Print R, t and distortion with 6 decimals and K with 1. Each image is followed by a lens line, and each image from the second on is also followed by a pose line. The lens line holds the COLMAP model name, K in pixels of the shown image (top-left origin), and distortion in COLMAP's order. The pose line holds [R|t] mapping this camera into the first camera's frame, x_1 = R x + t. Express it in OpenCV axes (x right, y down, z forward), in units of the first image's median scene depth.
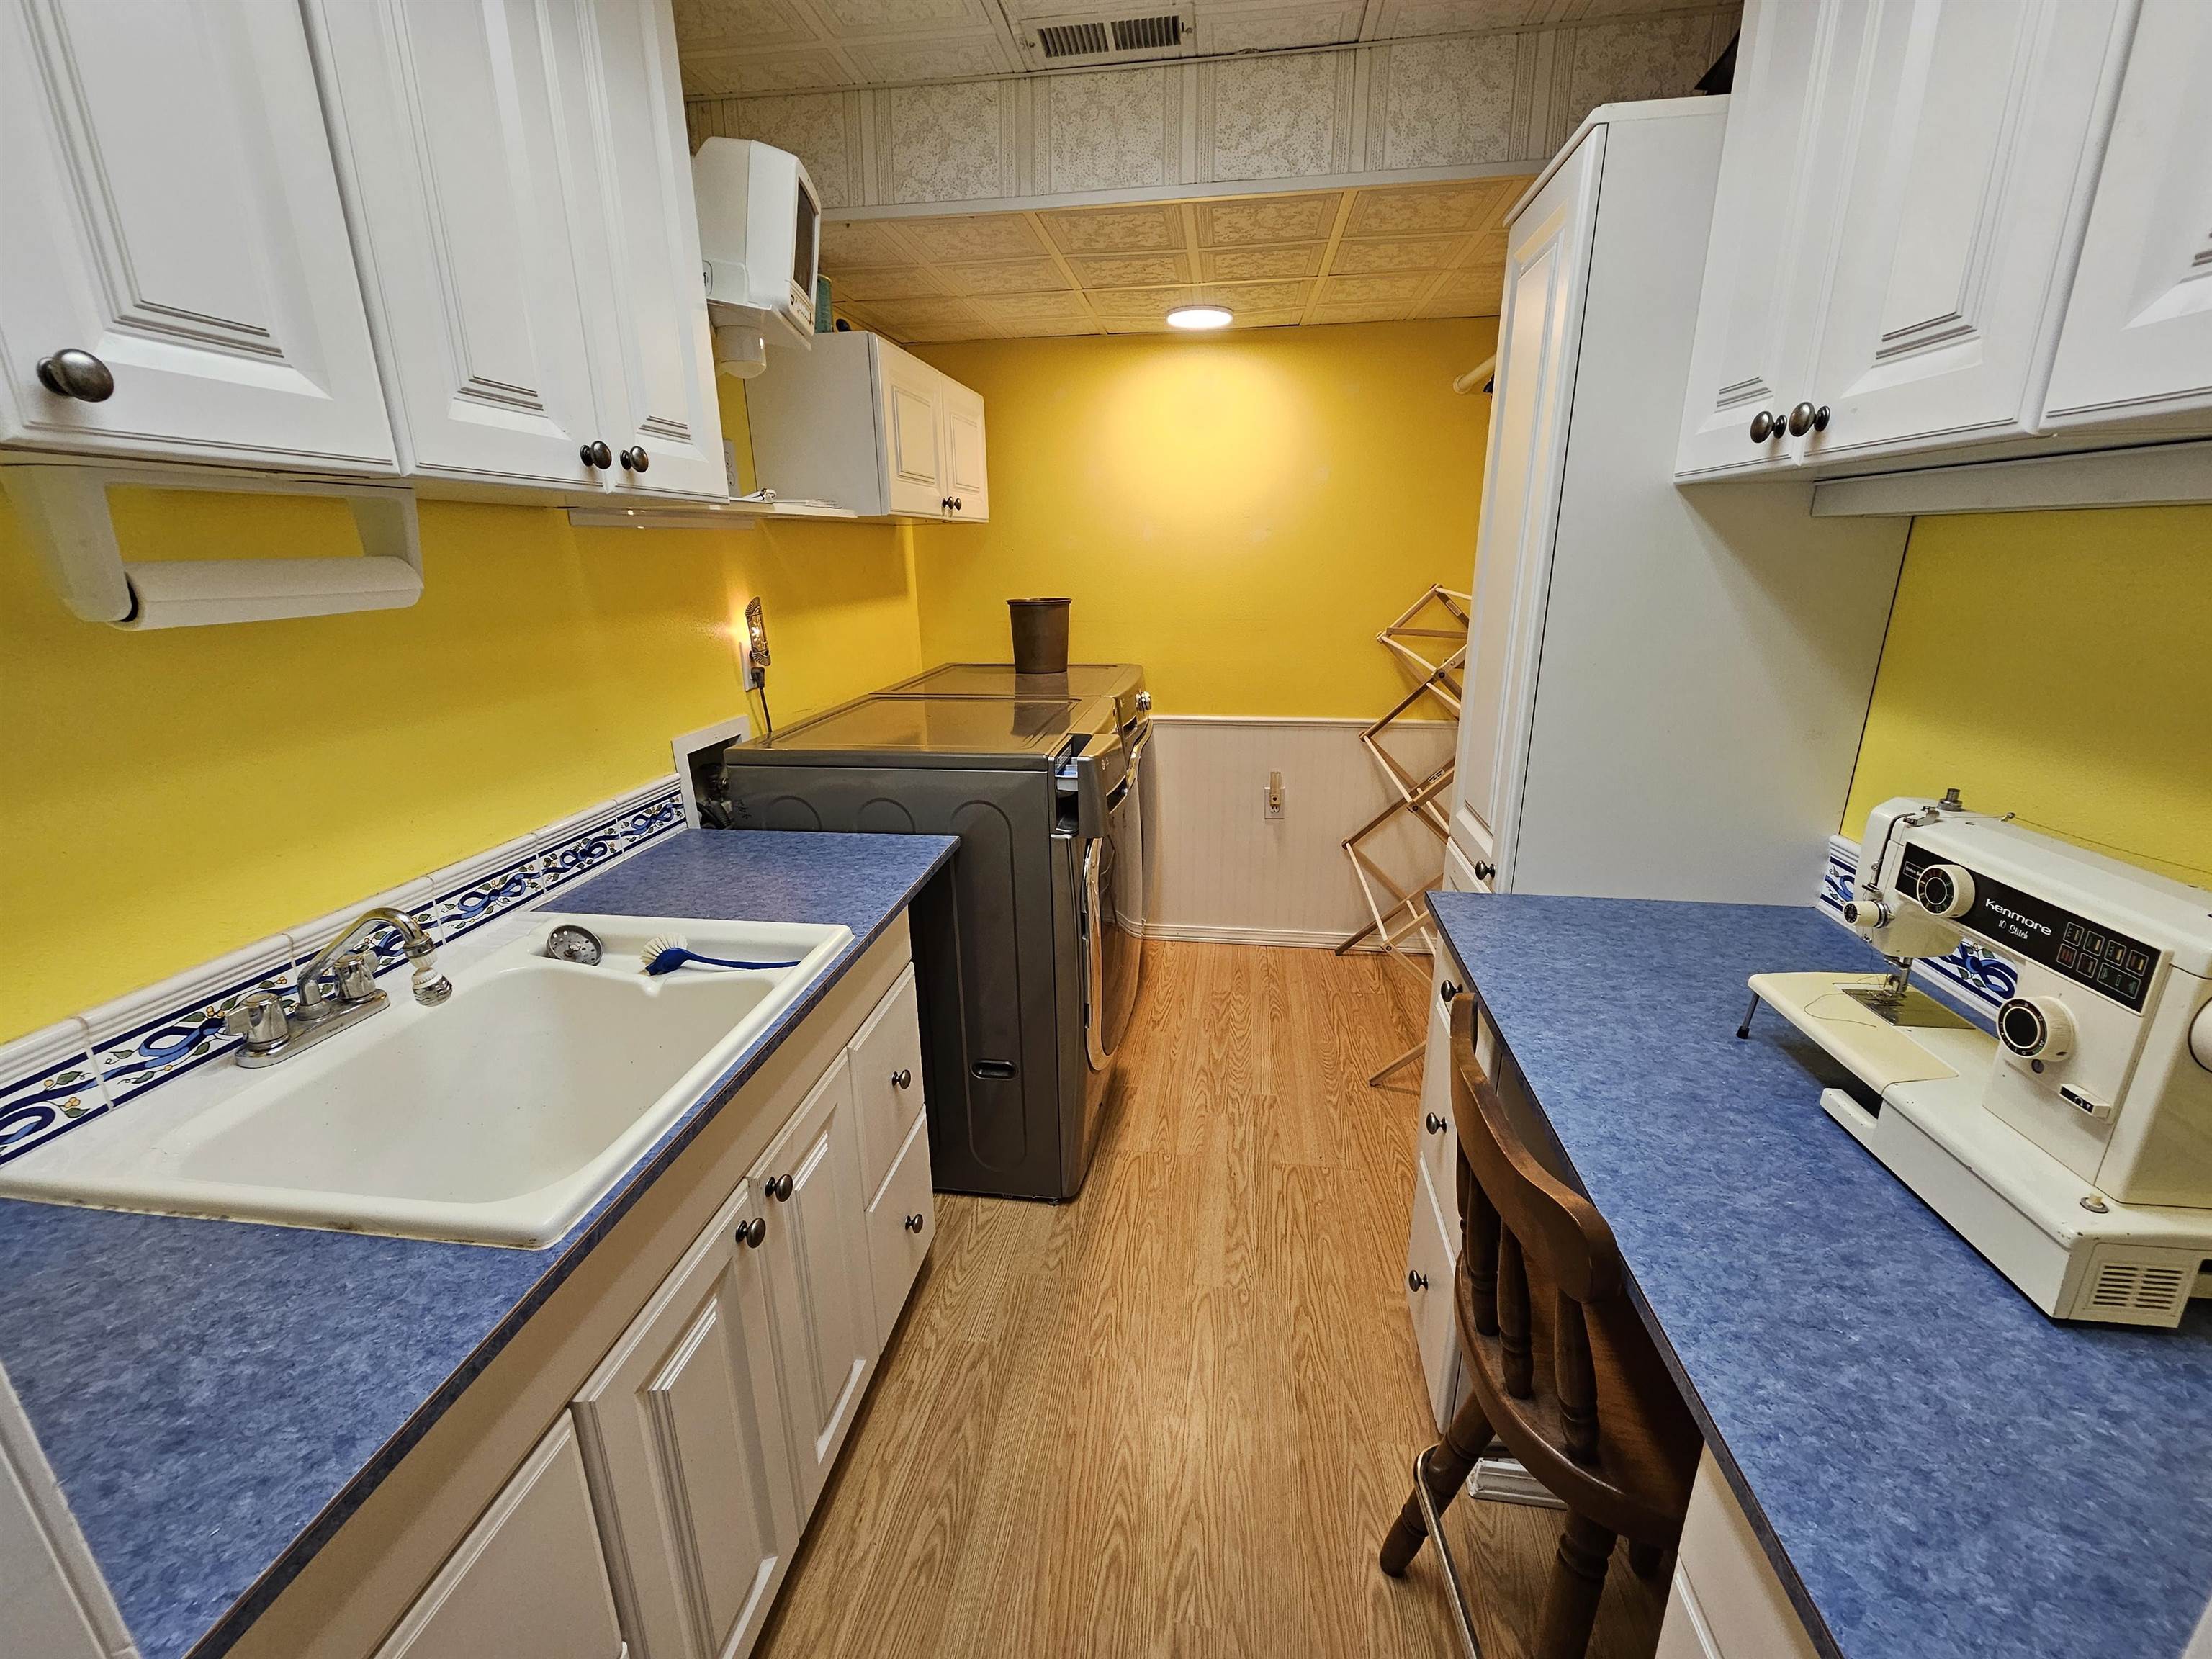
lens RADIAL K [[909.7, 0, 1103.9], [0, 909.7, 830.0], [0, 0, 1]] dist [0.000230, -0.000535]
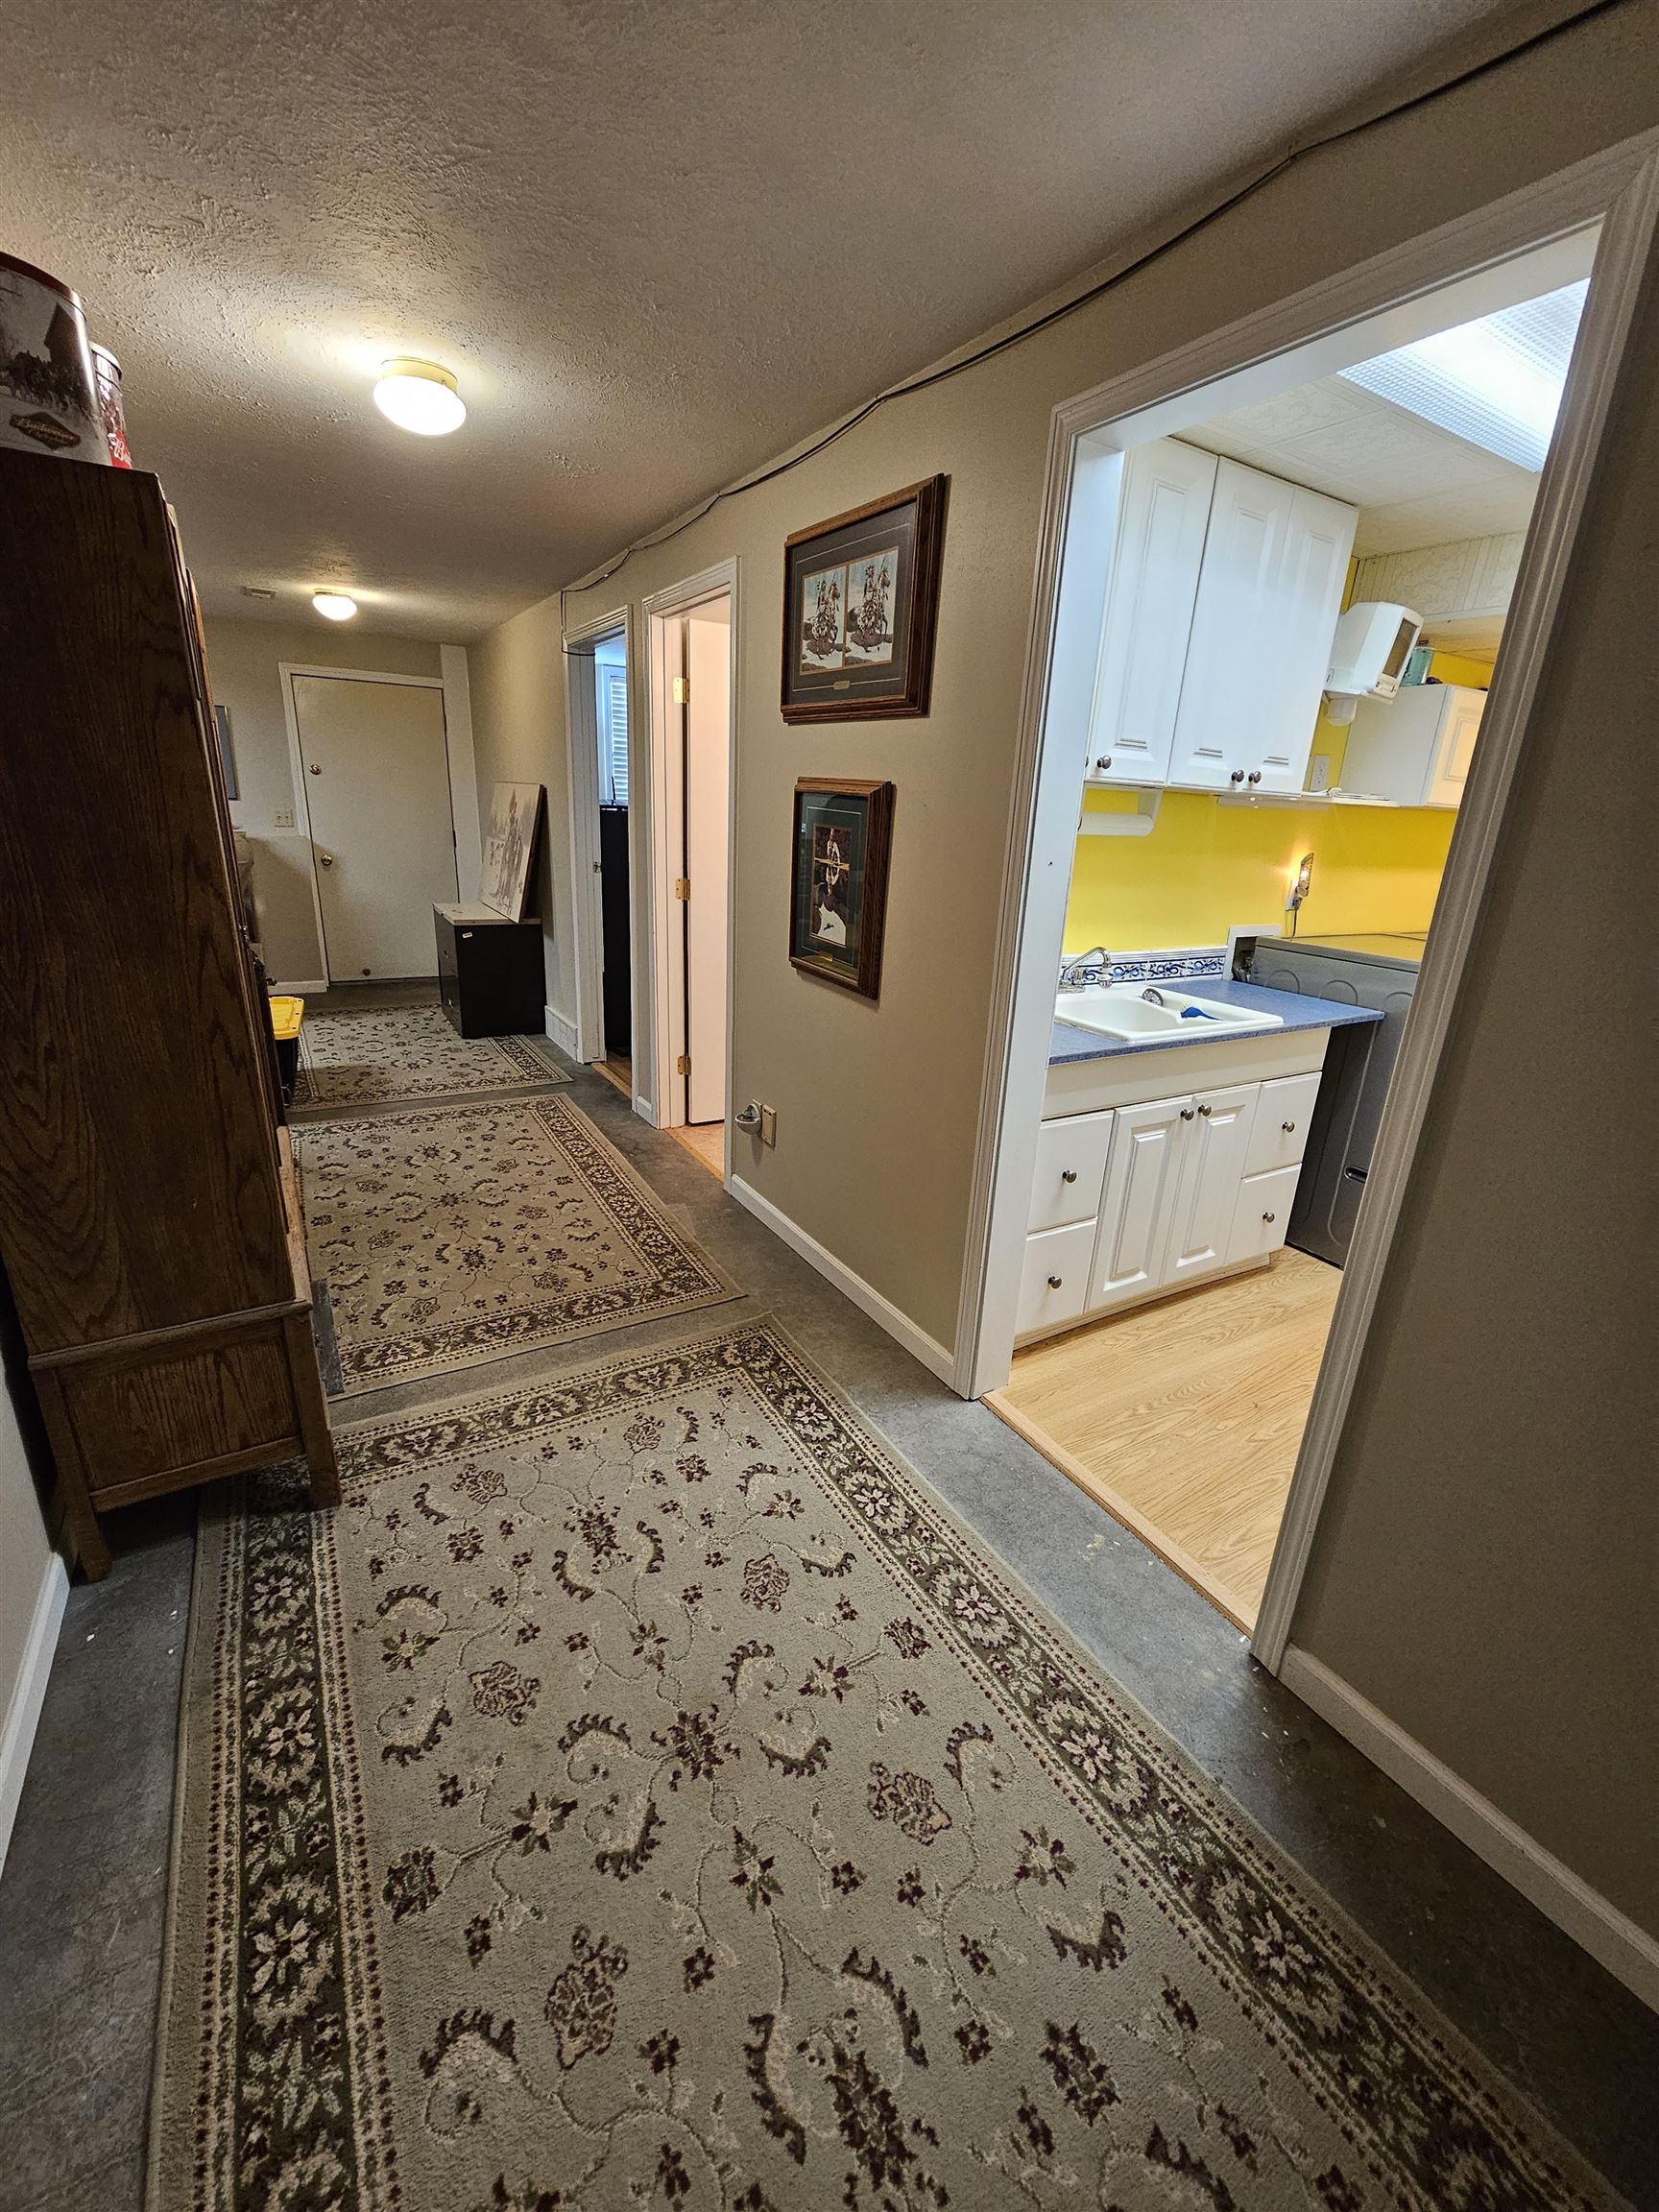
lens RADIAL K [[909.7, 0, 830.4], [0, 909.7, 1095.8], [0, 0, 1]] dist [0.000230, -0.000535]
pose [[0.627089, 0.279795, -0.726963, 0.503216], [-0.284333, 0.951086, 0.120786, 0.268543], [0.725200, 0.130956, 0.675970, -0.866953]]
